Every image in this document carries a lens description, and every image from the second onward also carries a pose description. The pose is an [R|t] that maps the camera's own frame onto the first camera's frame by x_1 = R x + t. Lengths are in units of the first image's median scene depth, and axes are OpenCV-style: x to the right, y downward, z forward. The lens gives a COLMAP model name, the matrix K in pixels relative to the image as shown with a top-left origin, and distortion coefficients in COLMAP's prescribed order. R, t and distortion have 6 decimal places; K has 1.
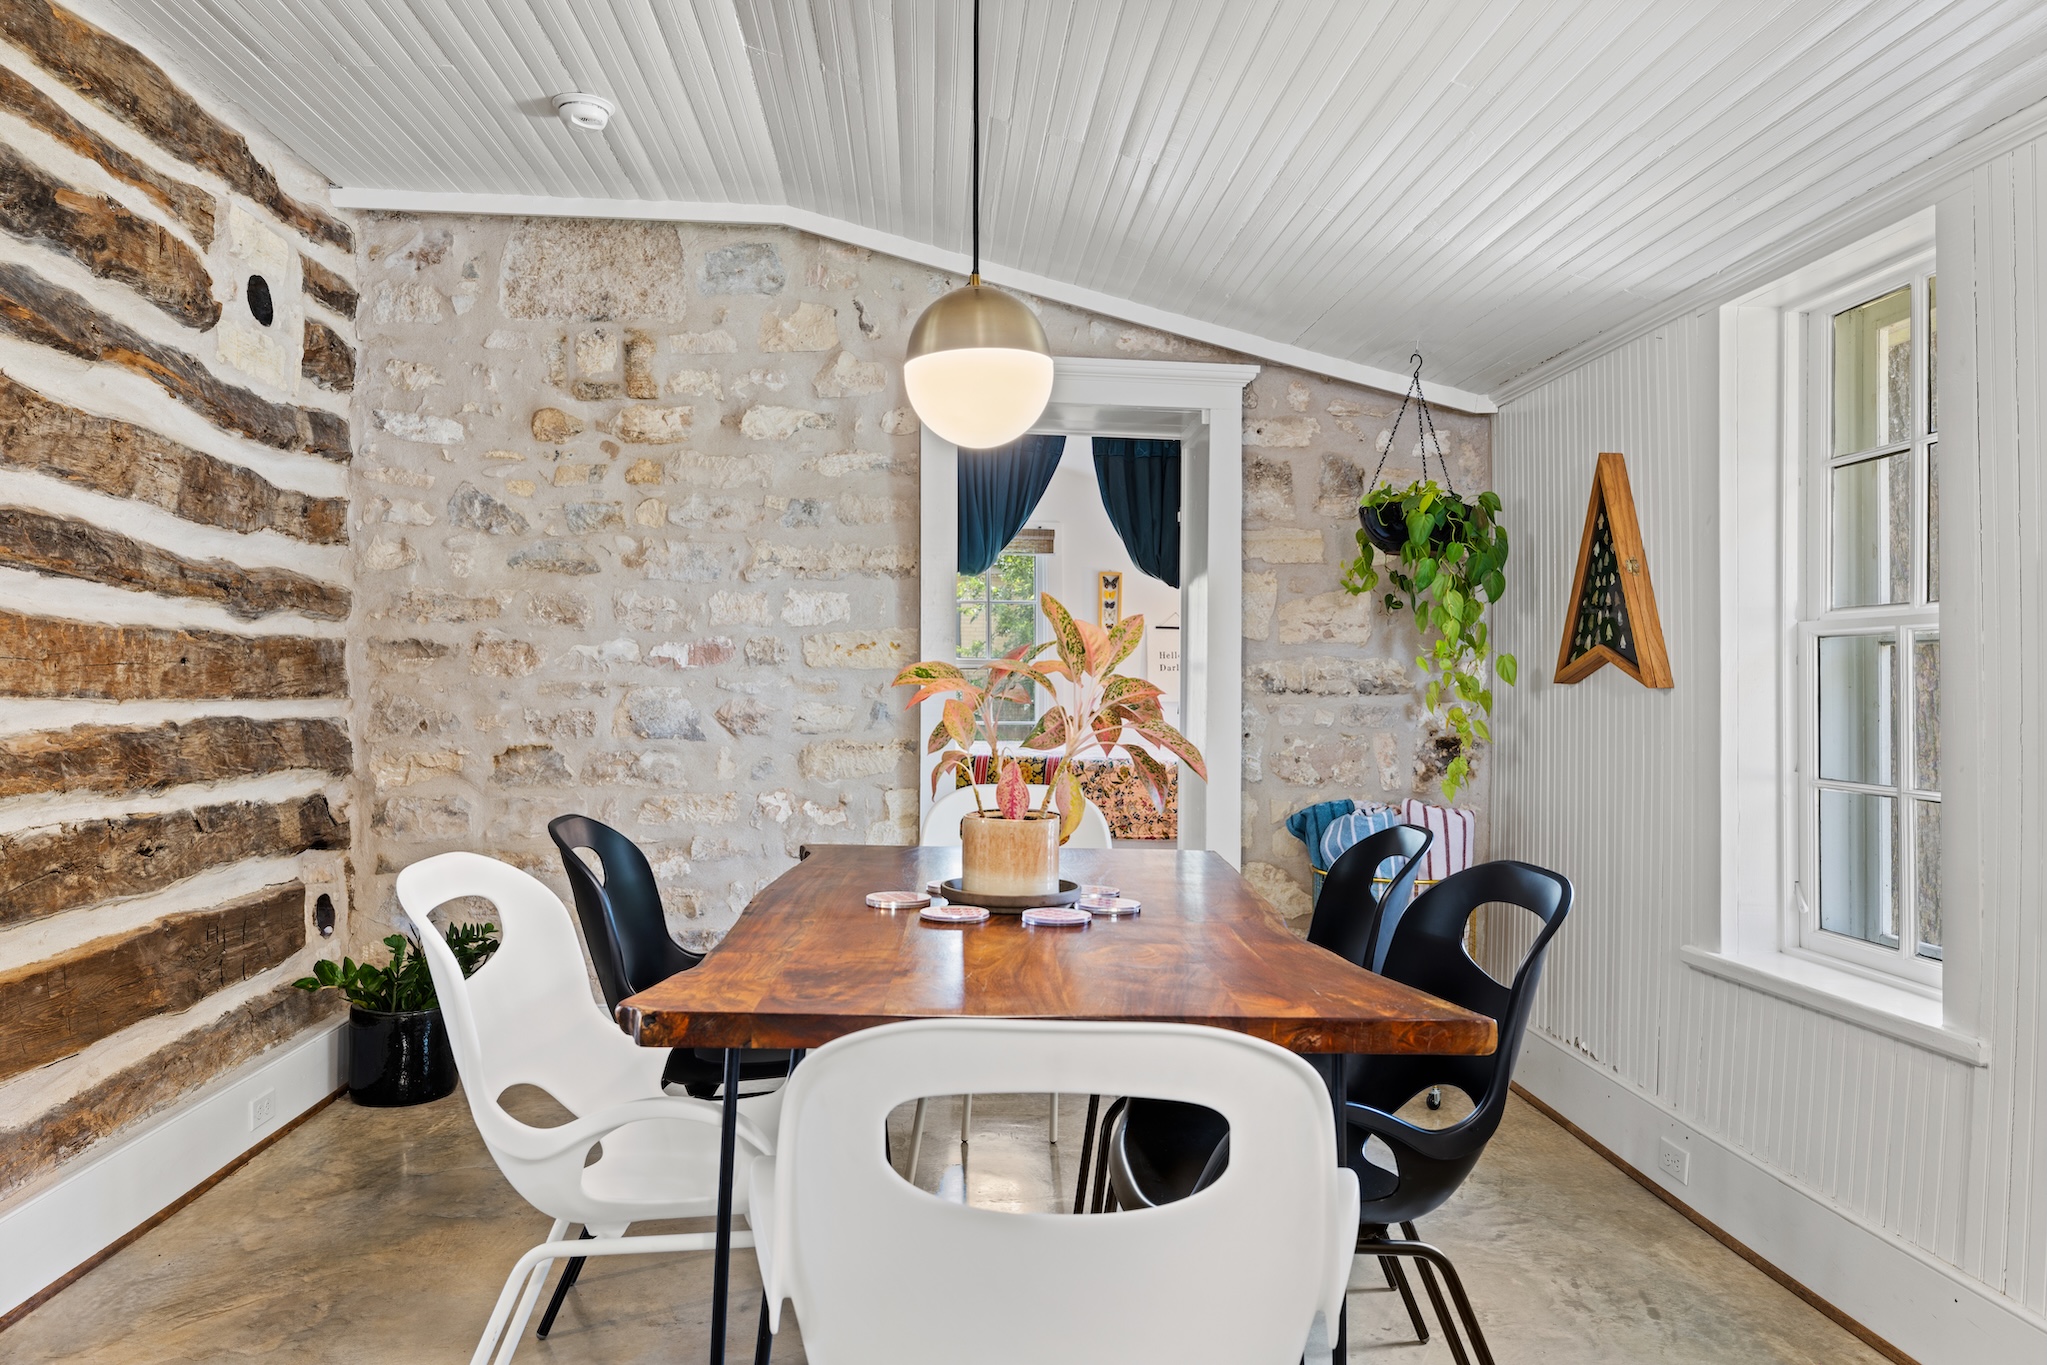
lens RADIAL K [[1414.3, 0, 1023.7], [0, 1414.3, 681.1], [0, 0, 1]] dist [0.000054, 0.000000]
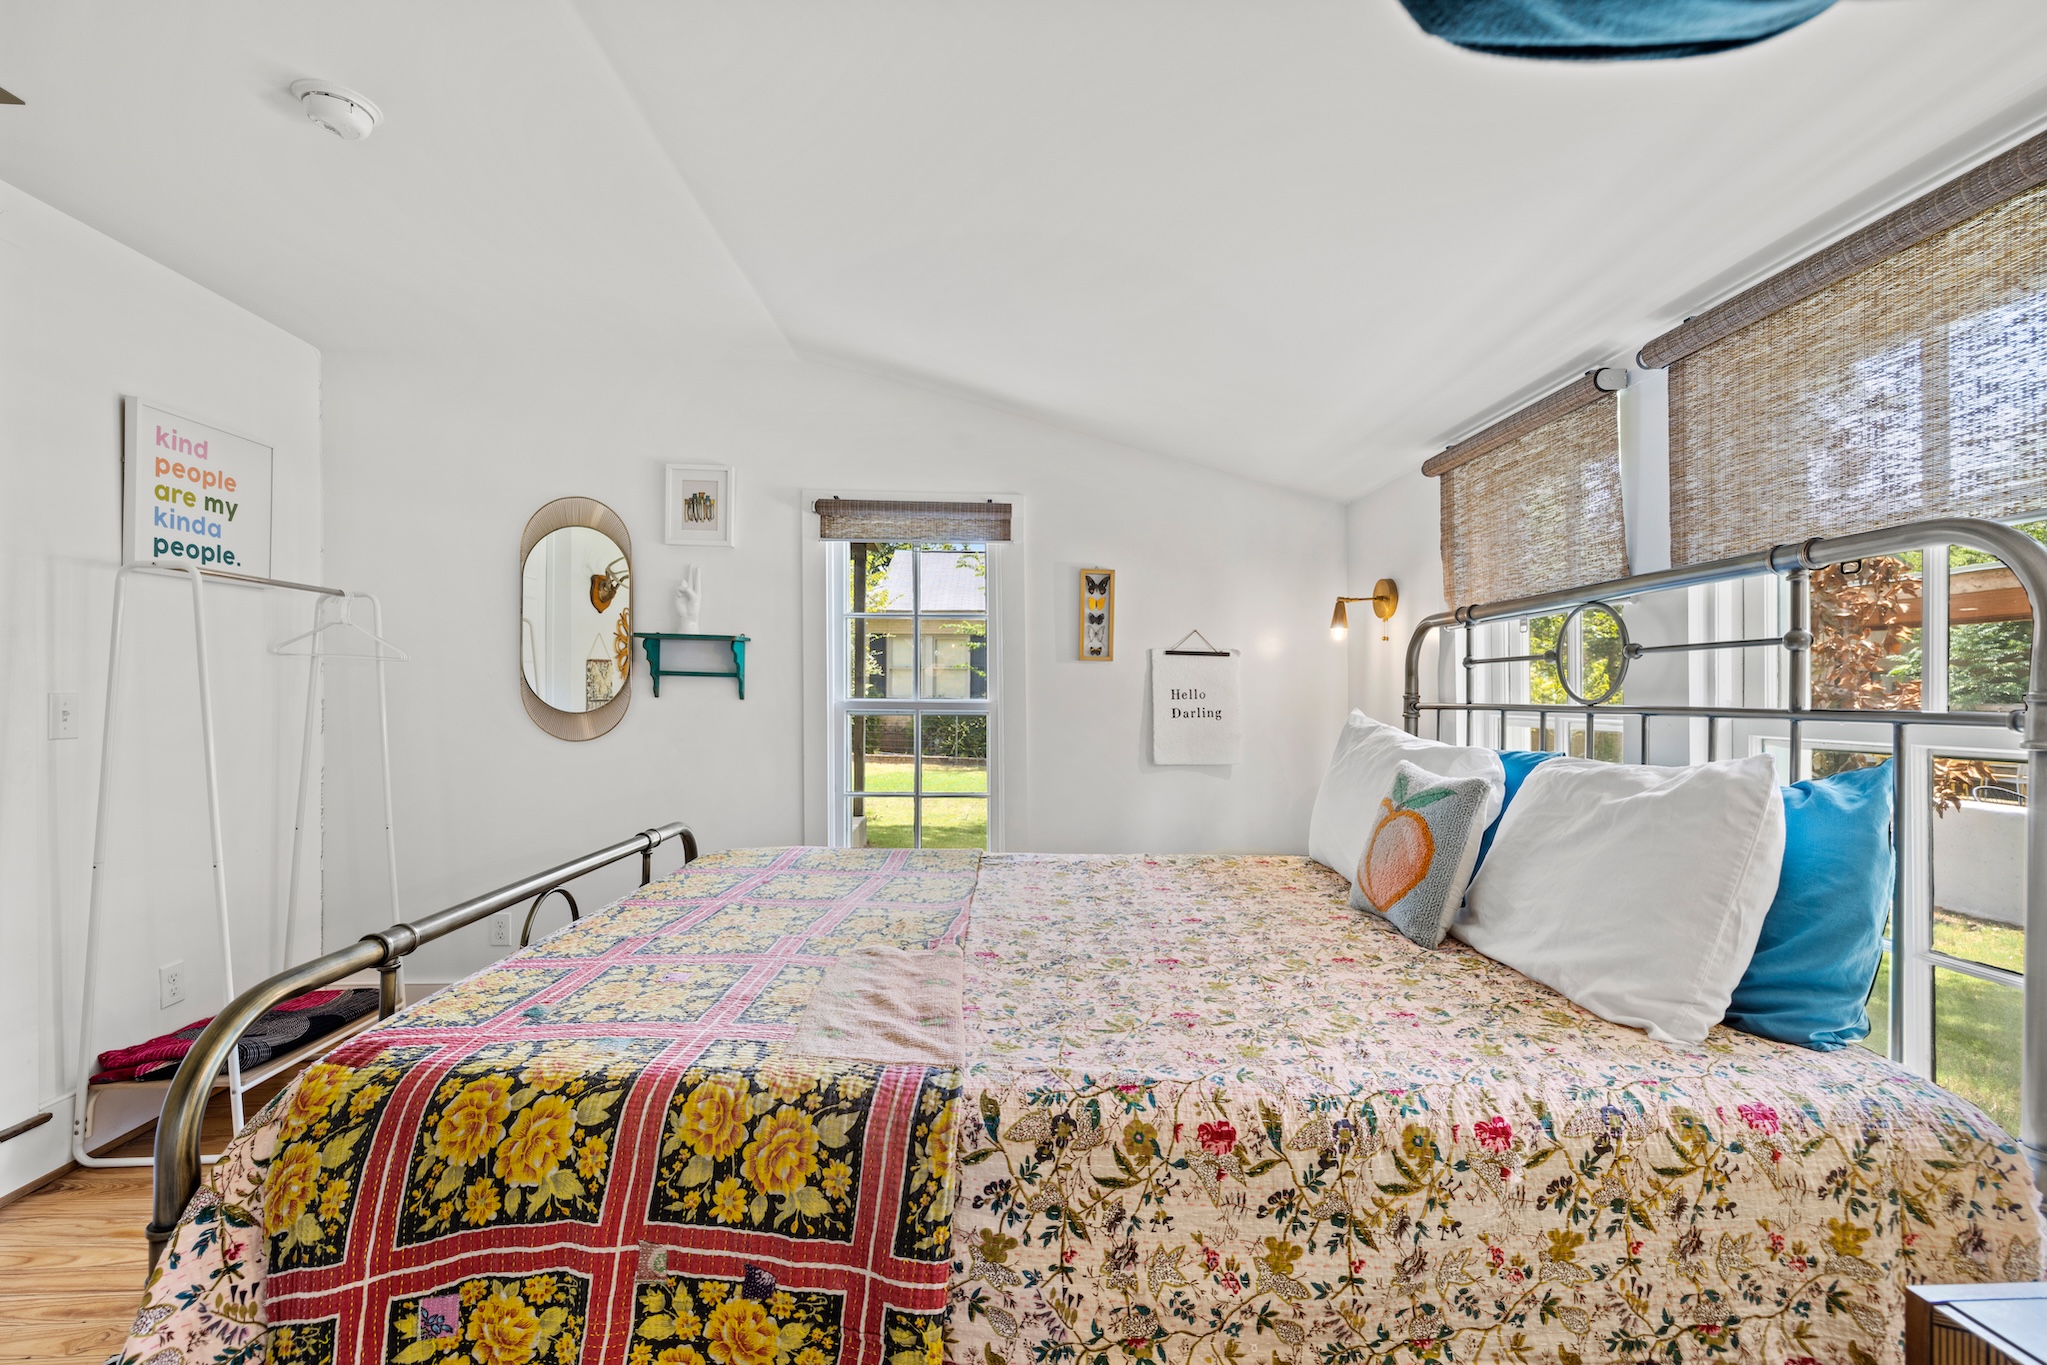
lens RADIAL K [[899.7, 0, 1021.8], [0, 899.7, 688.7], [0, 0, 1]] dist [0.022544, 0.000006]
pose [[0.999652, -0.000525, -0.026375, 0.037127], [0.000423, 0.999992, -0.003850, -0.019654], [0.026377, 0.003838, 0.999645, 0.579584]]
